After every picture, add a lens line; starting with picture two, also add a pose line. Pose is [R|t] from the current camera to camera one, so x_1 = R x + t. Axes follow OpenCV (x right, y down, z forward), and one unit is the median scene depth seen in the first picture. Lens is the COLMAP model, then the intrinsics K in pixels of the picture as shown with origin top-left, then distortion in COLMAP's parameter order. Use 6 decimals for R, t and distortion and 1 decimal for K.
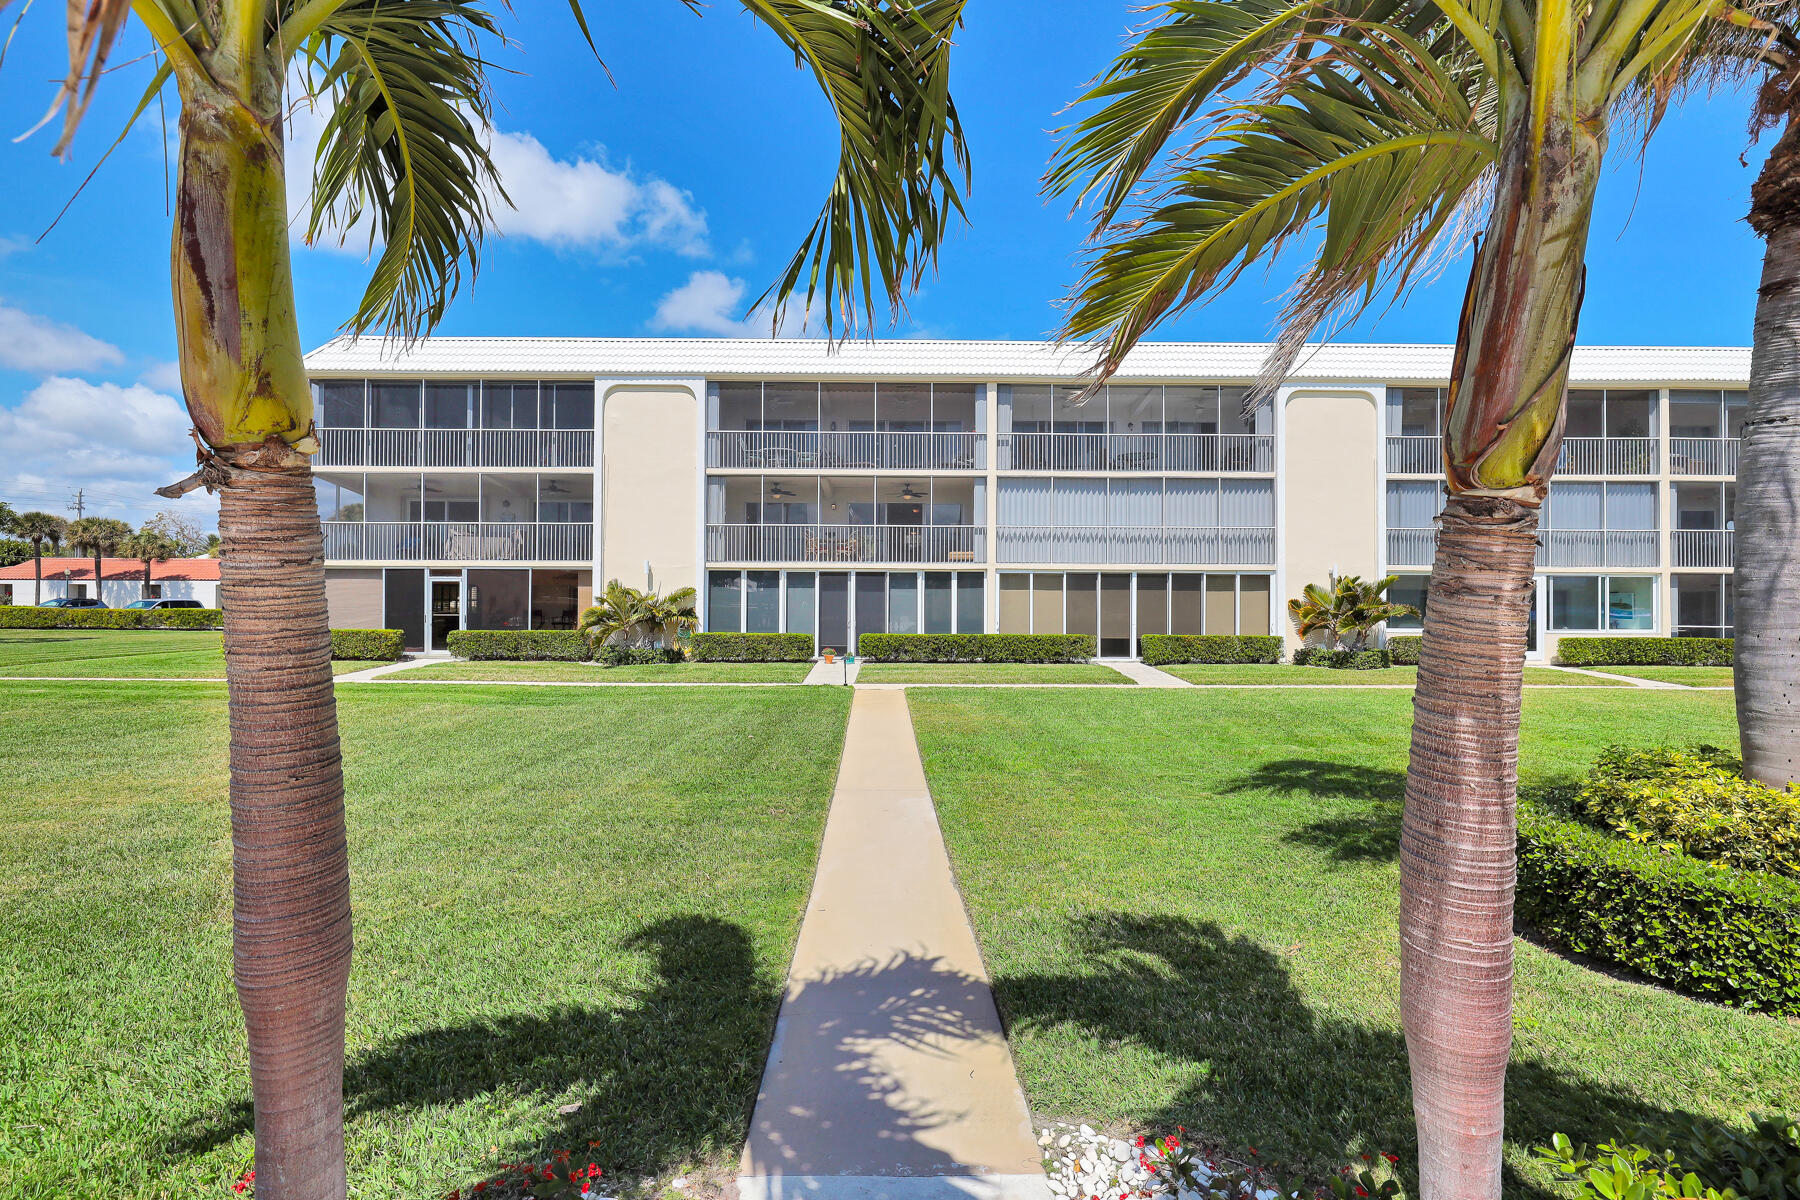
lens RADIAL K [[786.0, 0, 906.4], [0, 786.0, 598.3], [0, 0, 1]] dist [0.008481, 0.001372]
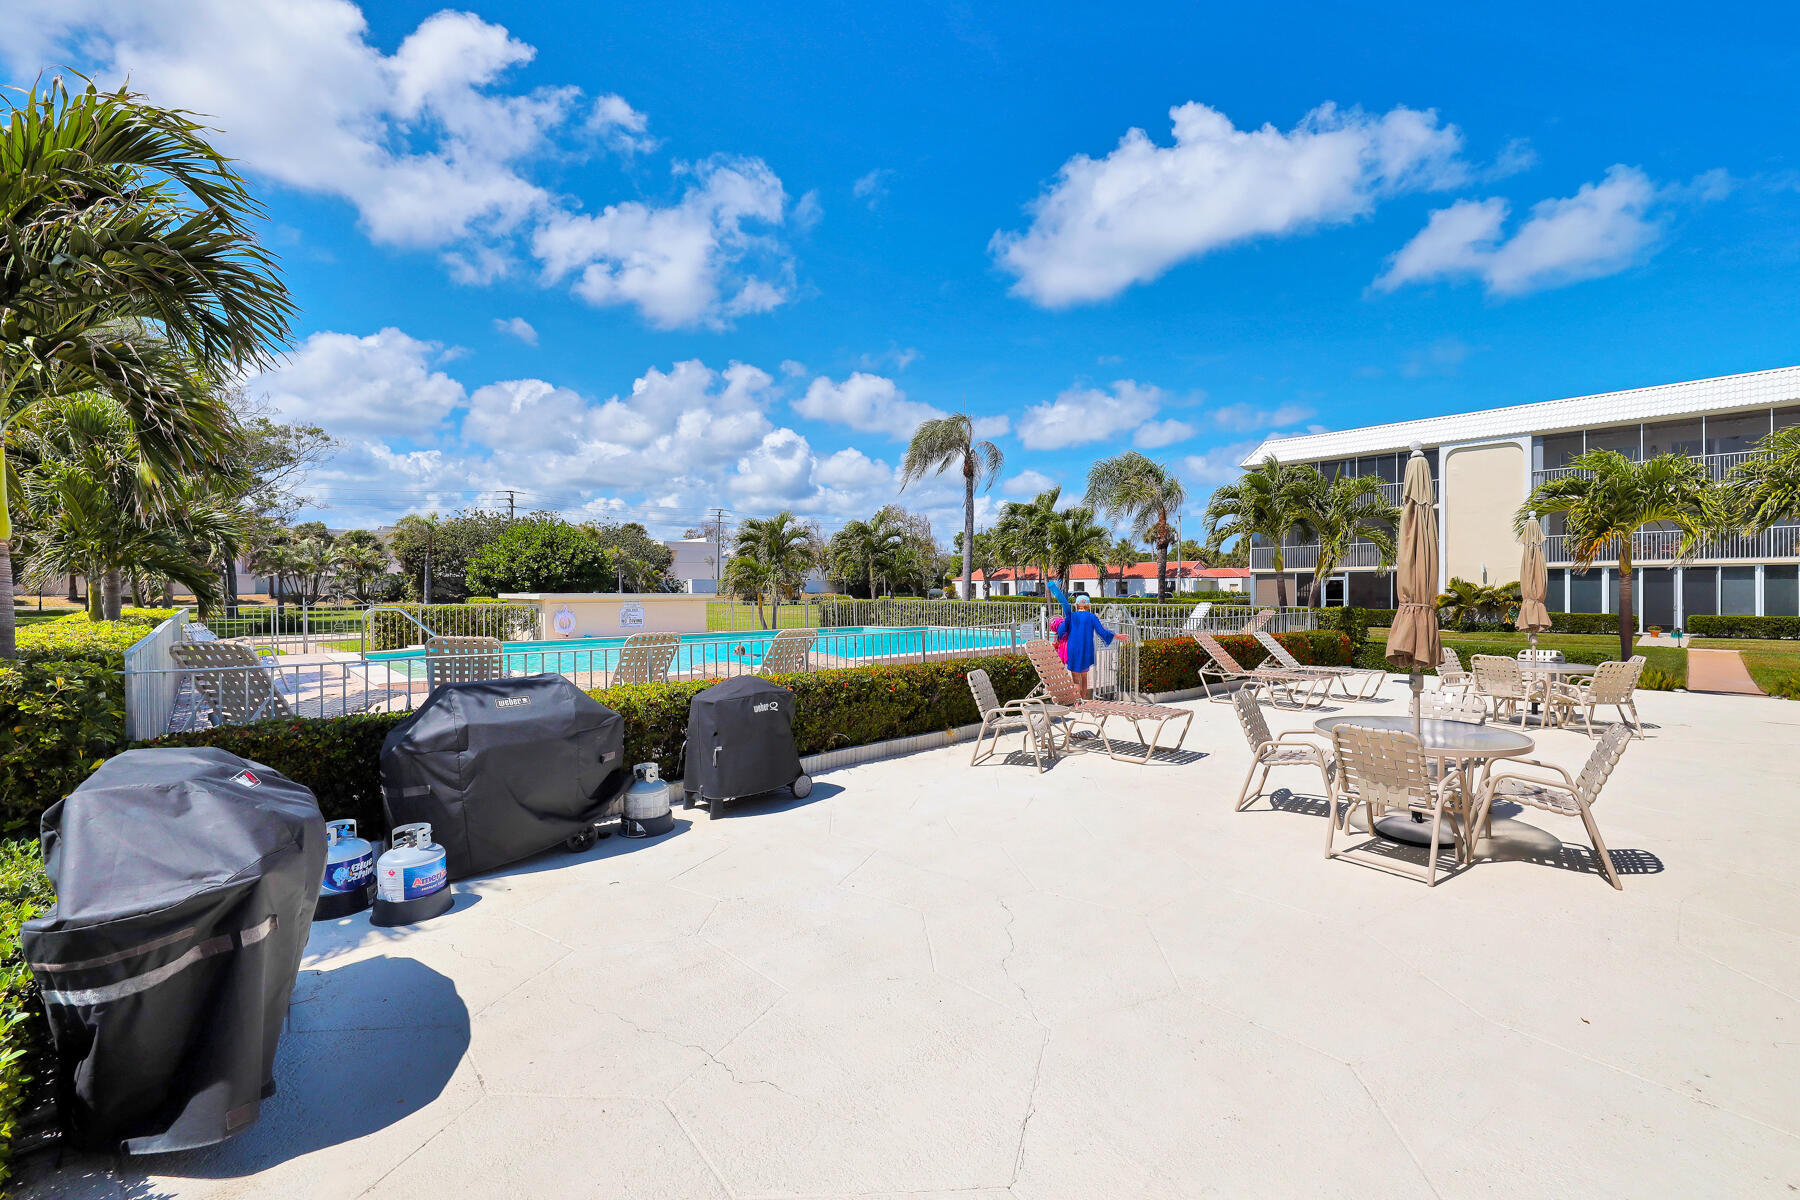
lens RADIAL K [[786.0, 0, 891.8], [0, 786.0, 585.8], [0, 0, 1]] dist [0.008481, 0.001372]
pose [[0.641065, -0.010754, -0.767411, 0.051152], [0.007225, 0.999942, -0.007977, -0.001123], [0.767453, -0.000431, 0.641105, -0.417559]]
